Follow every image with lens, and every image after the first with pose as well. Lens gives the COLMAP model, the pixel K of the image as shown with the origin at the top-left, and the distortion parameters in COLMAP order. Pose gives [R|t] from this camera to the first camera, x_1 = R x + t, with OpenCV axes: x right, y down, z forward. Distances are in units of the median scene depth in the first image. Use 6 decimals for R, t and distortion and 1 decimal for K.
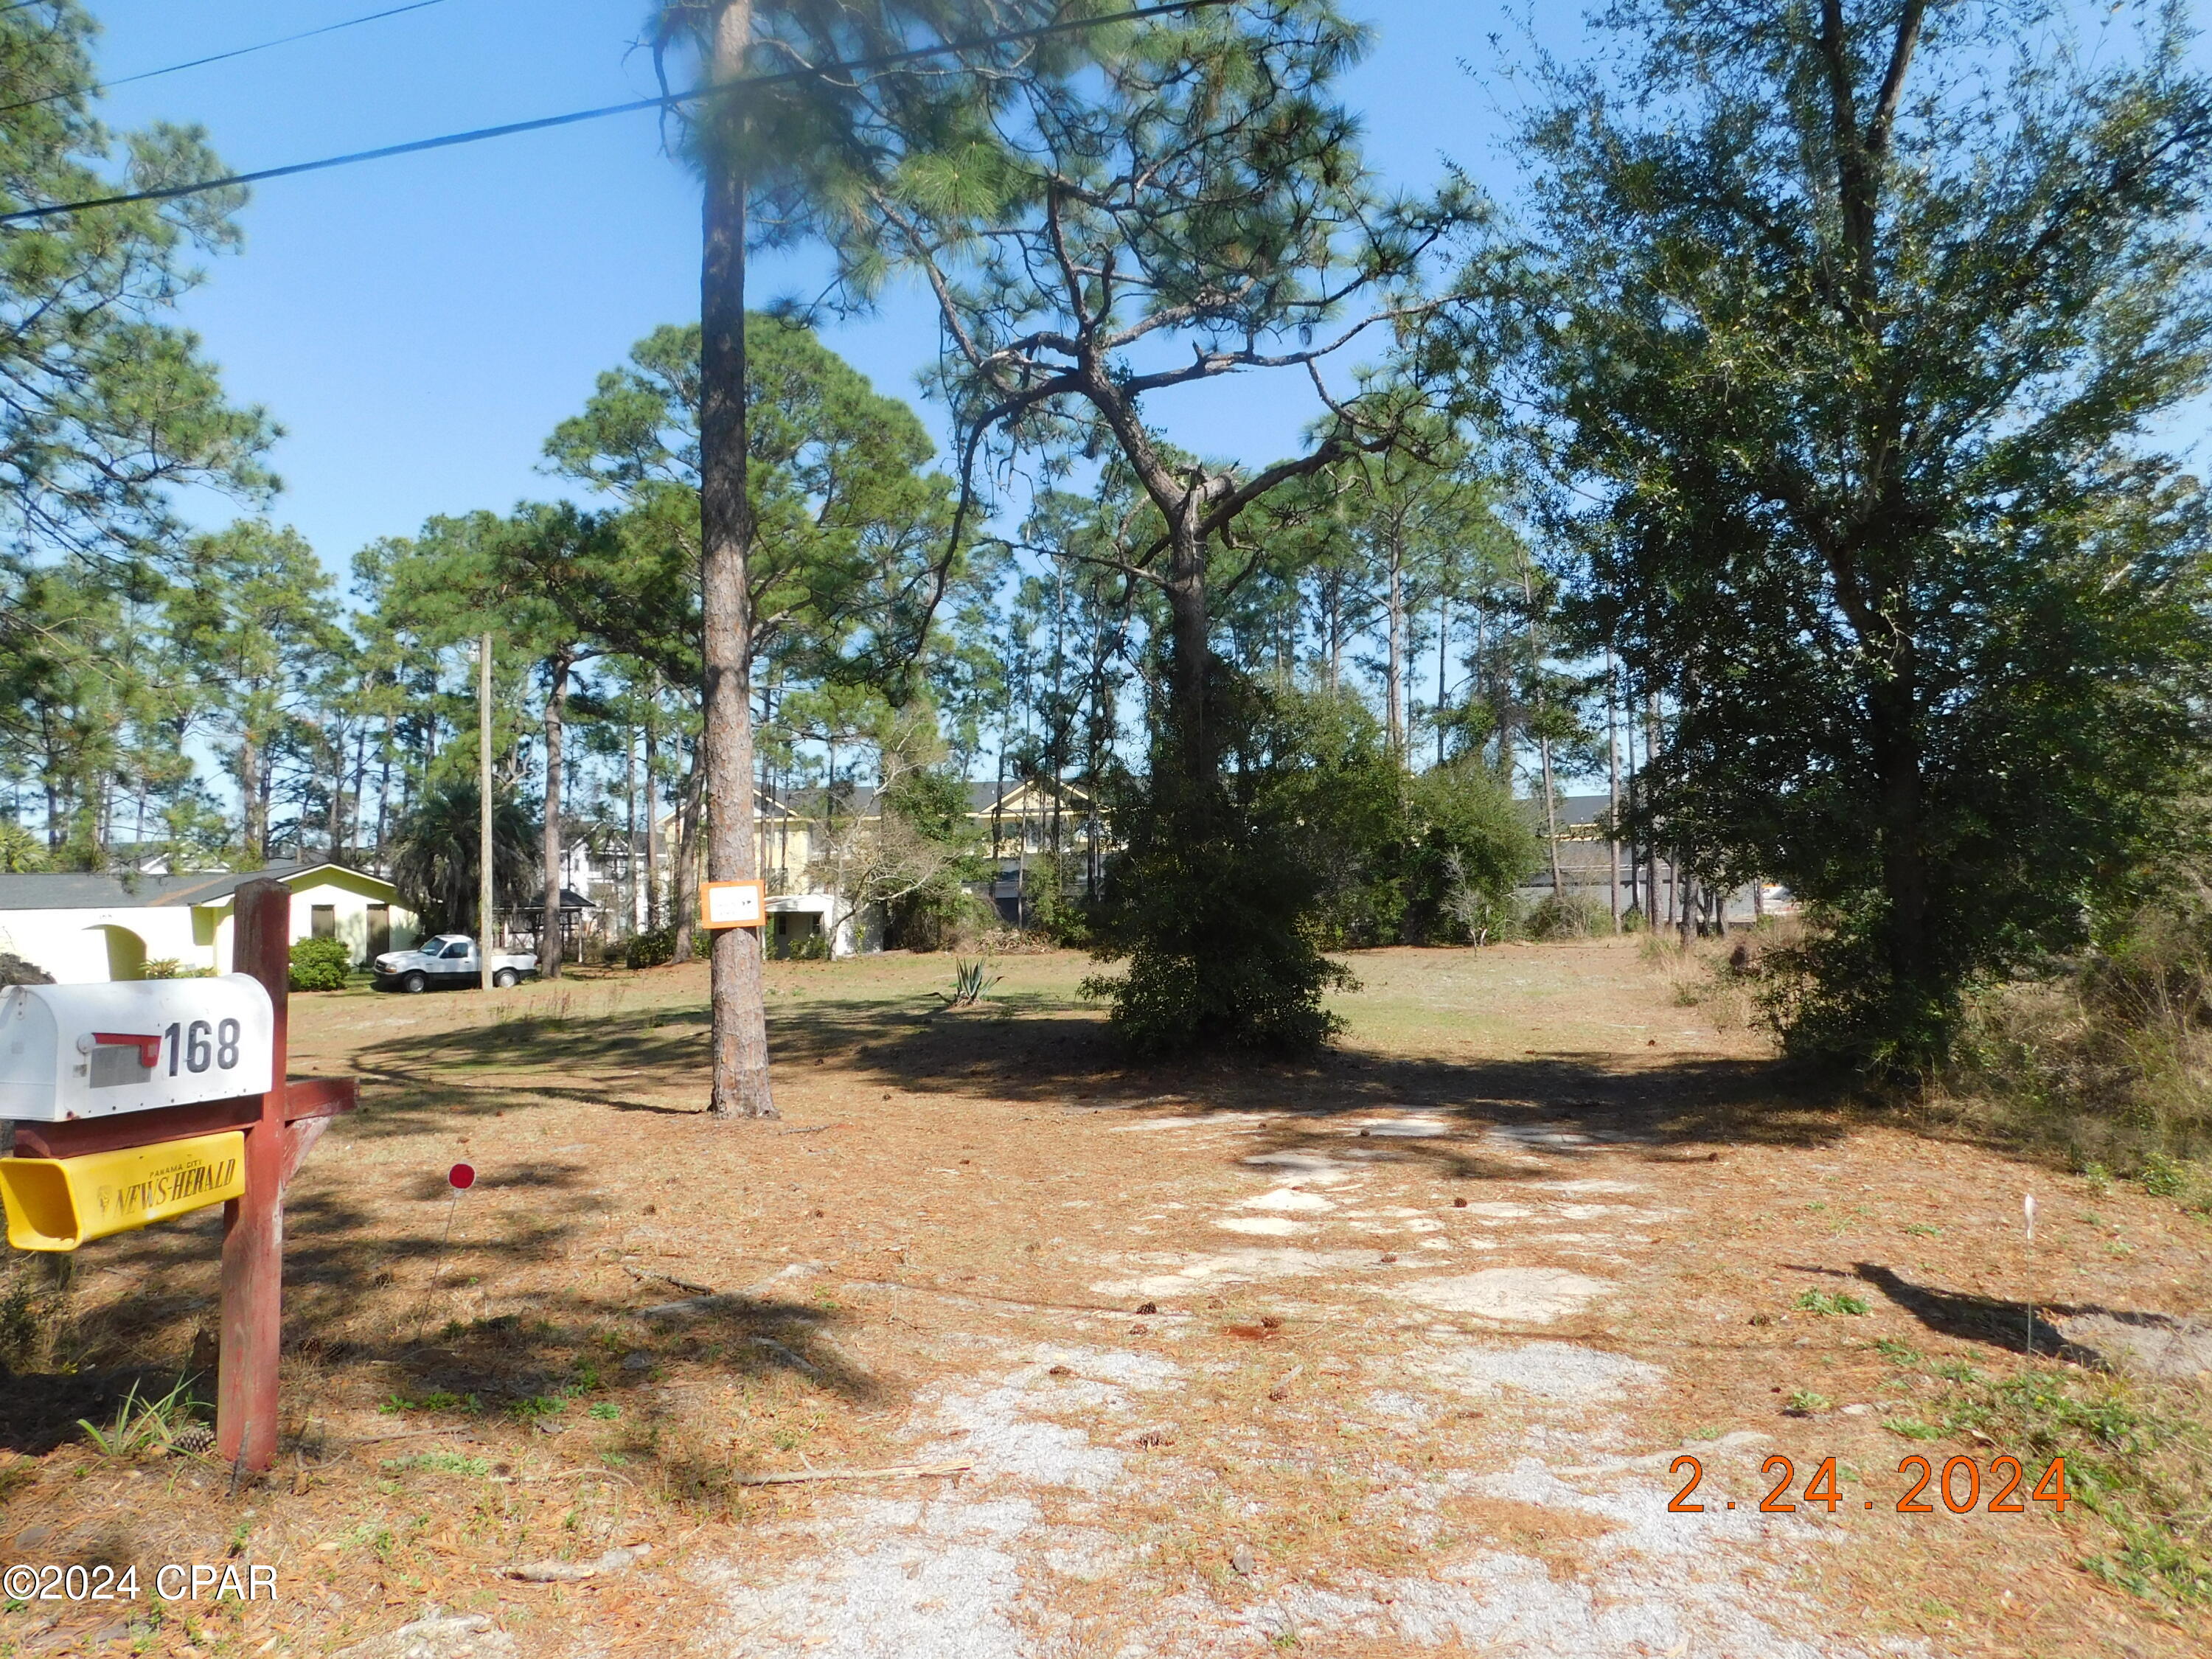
lens RADIAL K [[1461.0, 0, 1110.0], [0, 1461.0, 839.7], [0, 0, 1]] dist [-0.071682, 0.057323]
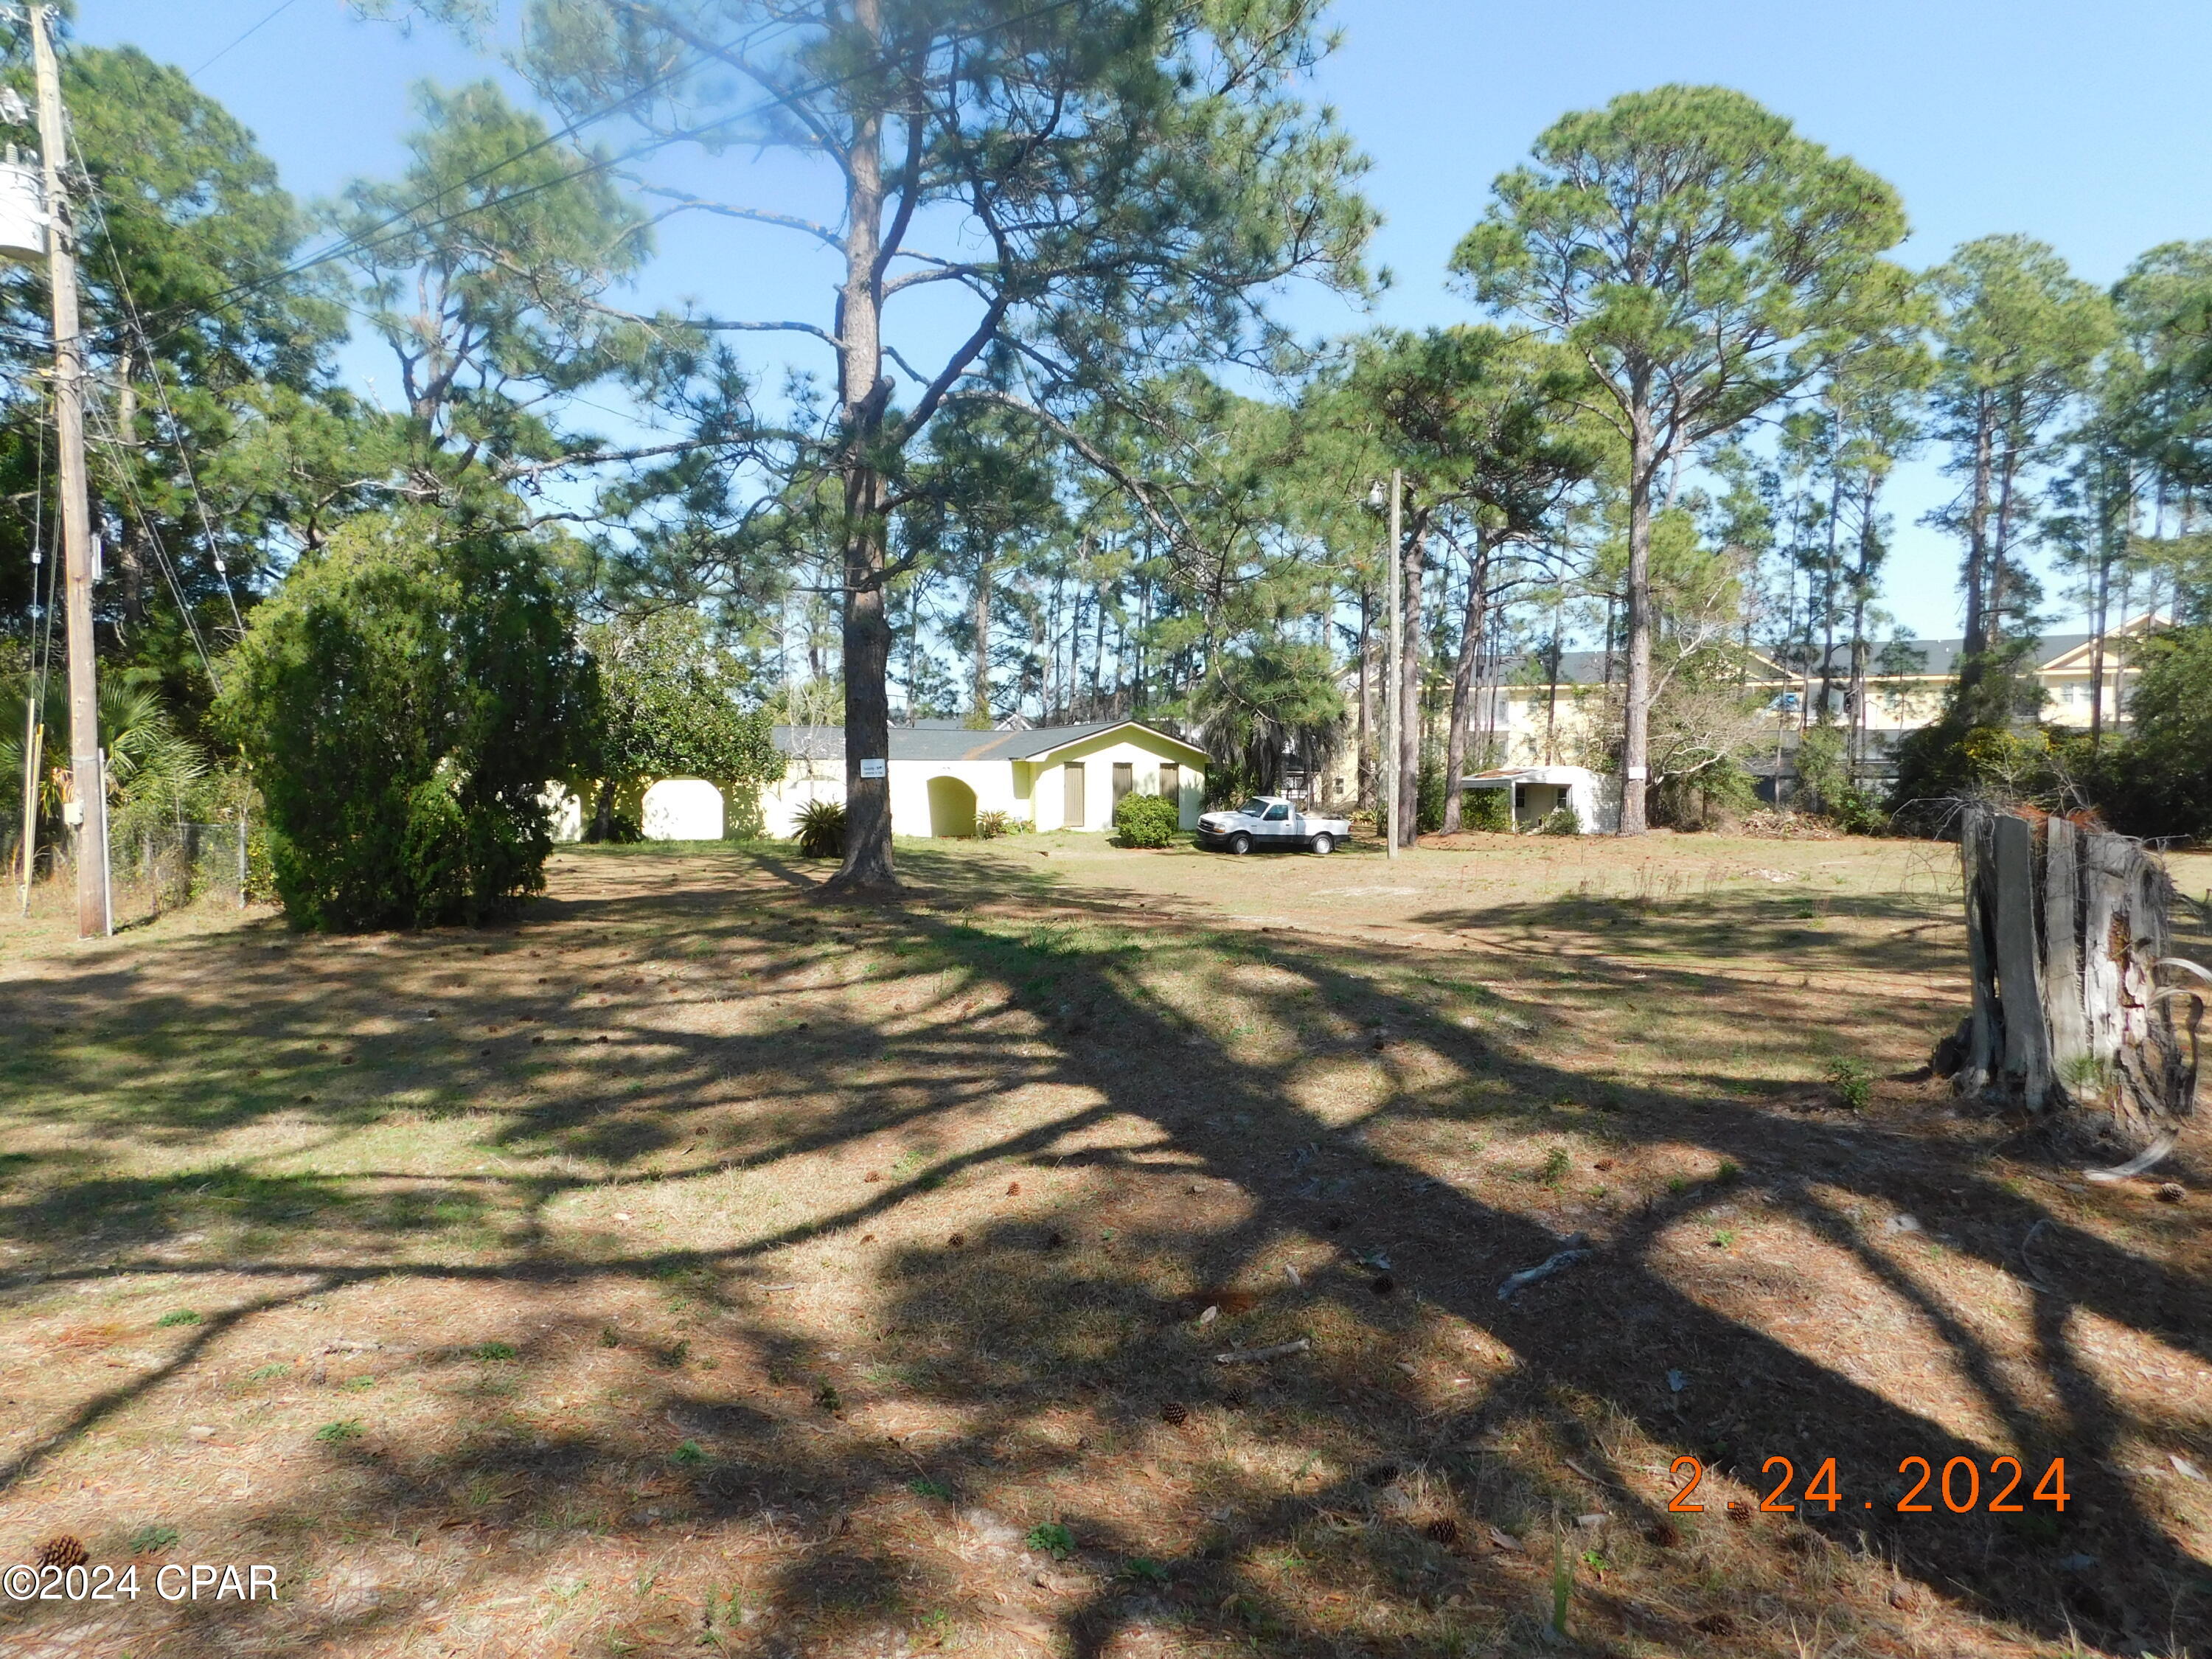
lens RADIAL K [[1461.0, 0, 1109.3], [0, 1461.0, 834.9], [0, 0, 1]] dist [-0.071682, 0.057323]
pose [[0.931558, 0.043231, -0.361013, -0.116210], [-0.013200, 0.996273, 0.085242, 0.005320], [0.363352, -0.074642, 0.928657, 0.025565]]
